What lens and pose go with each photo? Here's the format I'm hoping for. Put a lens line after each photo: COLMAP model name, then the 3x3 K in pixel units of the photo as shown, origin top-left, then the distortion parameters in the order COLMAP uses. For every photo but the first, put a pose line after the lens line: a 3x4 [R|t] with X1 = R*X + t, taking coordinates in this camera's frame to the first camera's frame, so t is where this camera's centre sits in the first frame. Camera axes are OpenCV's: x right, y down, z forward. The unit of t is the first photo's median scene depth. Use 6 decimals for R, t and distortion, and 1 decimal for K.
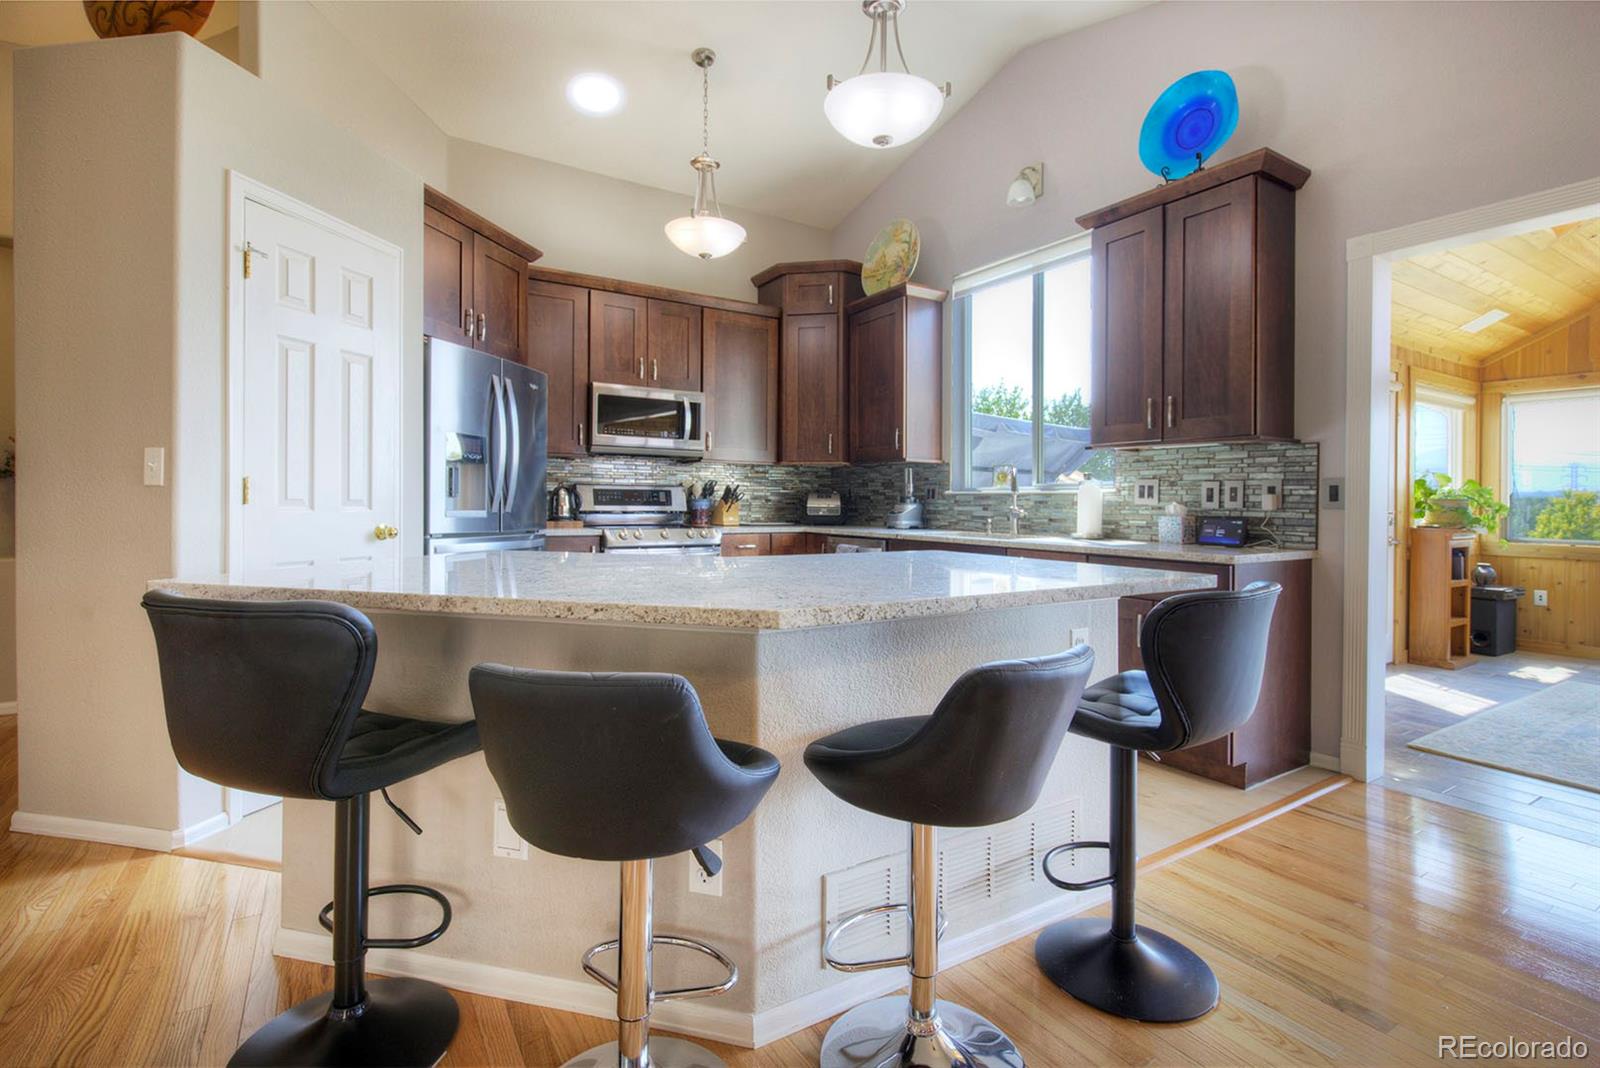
lens RADIAL K [[717.8, 0, 765.0], [0, 717.8, 498.8], [0, 0, 1]] dist [0.002582, 0.000369]
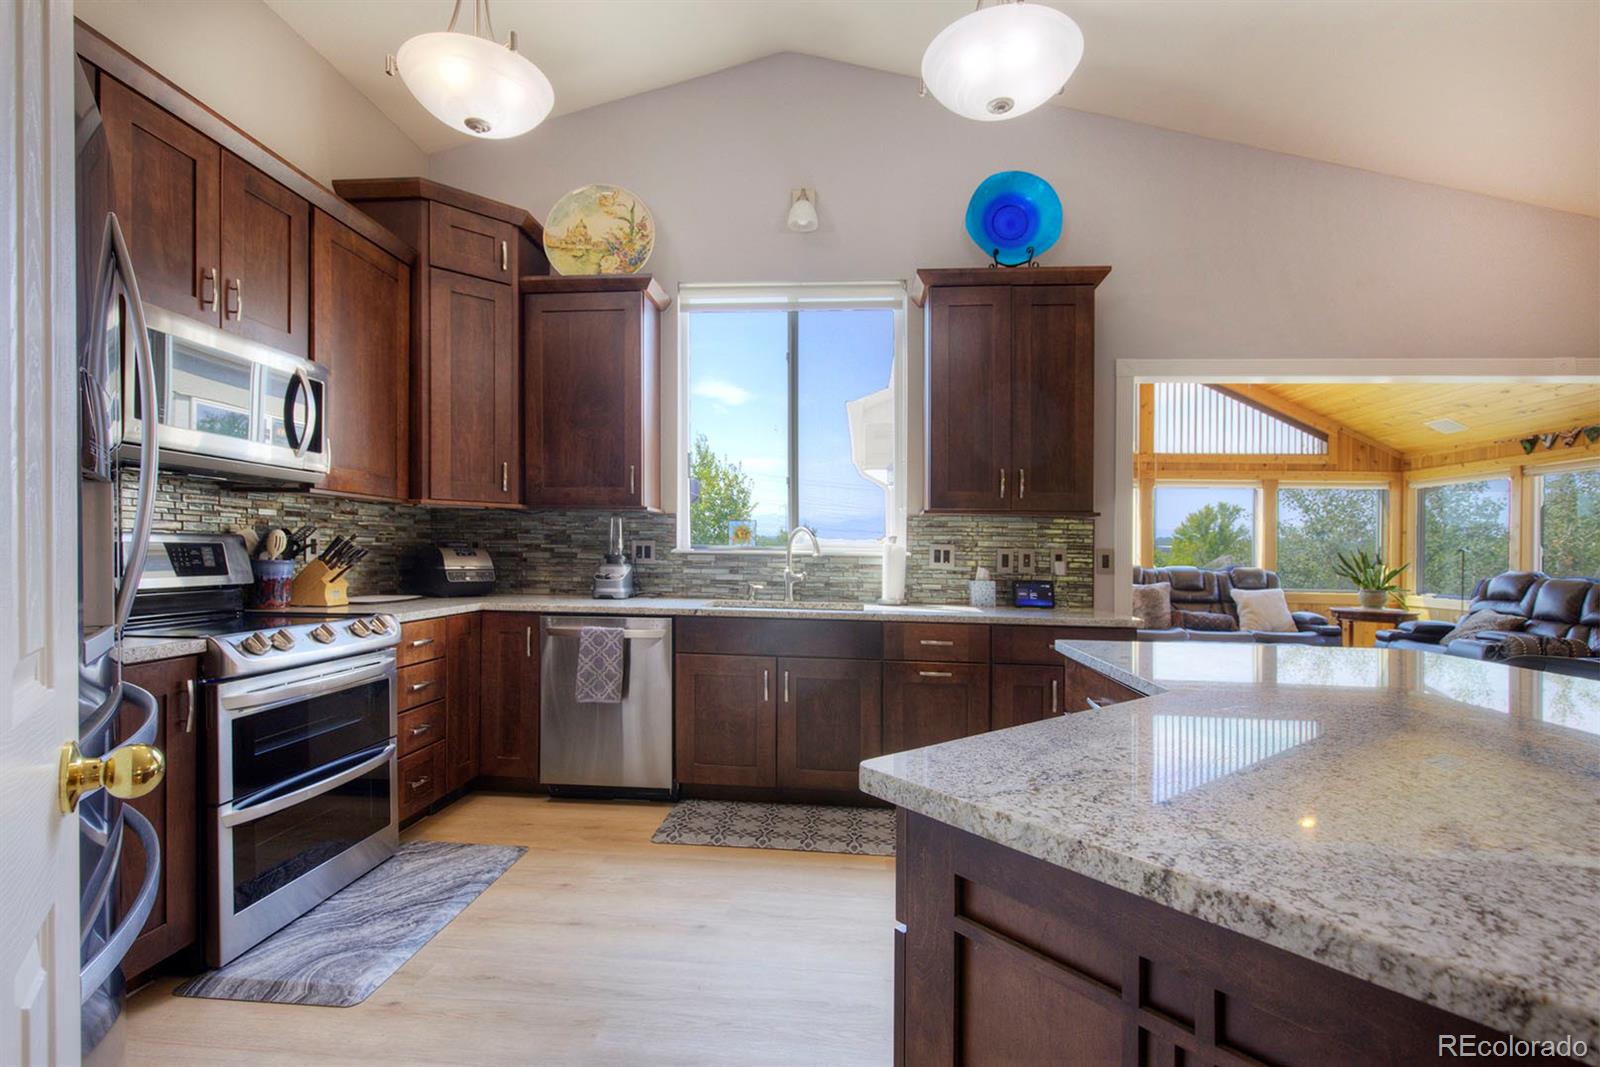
lens RADIAL K [[753.4, 0, 810.3], [0, 753.4, 537.3], [0, 0, 1]] dist [0.007549, 0.001159]
pose [[0.607611, 0.015042, 0.794093, -0.366230], [-0.012720, 0.999877, -0.009208, -0.020781], [-0.794133, -0.004506, 0.607727, 0.423293]]
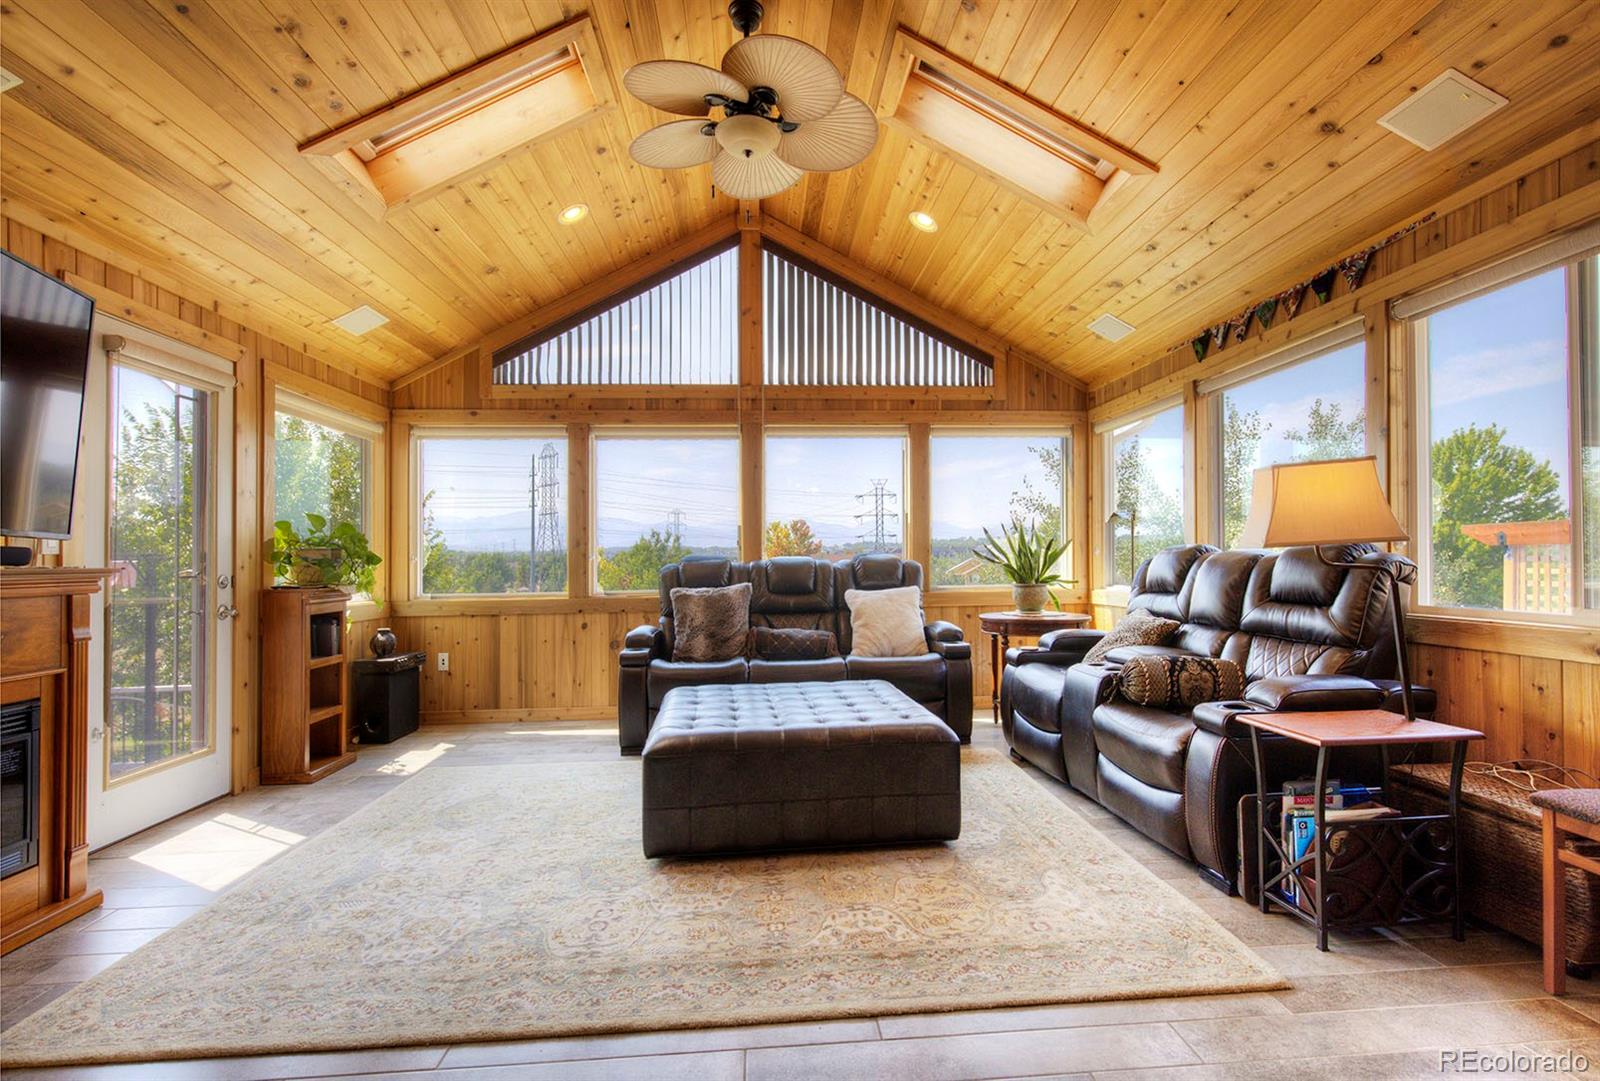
lens RADIAL K [[845.2, 0, 827.0], [0, 845.2, 524.3], [0, 0, 1]] dist [-0.001740, 0.001181]
pose [[0.431579, 0.020441, 0.901844, 0.492477], [0.015467, 0.999429, -0.030054, 0.012663], [-0.901943, 0.026919, 0.431016, 0.189315]]
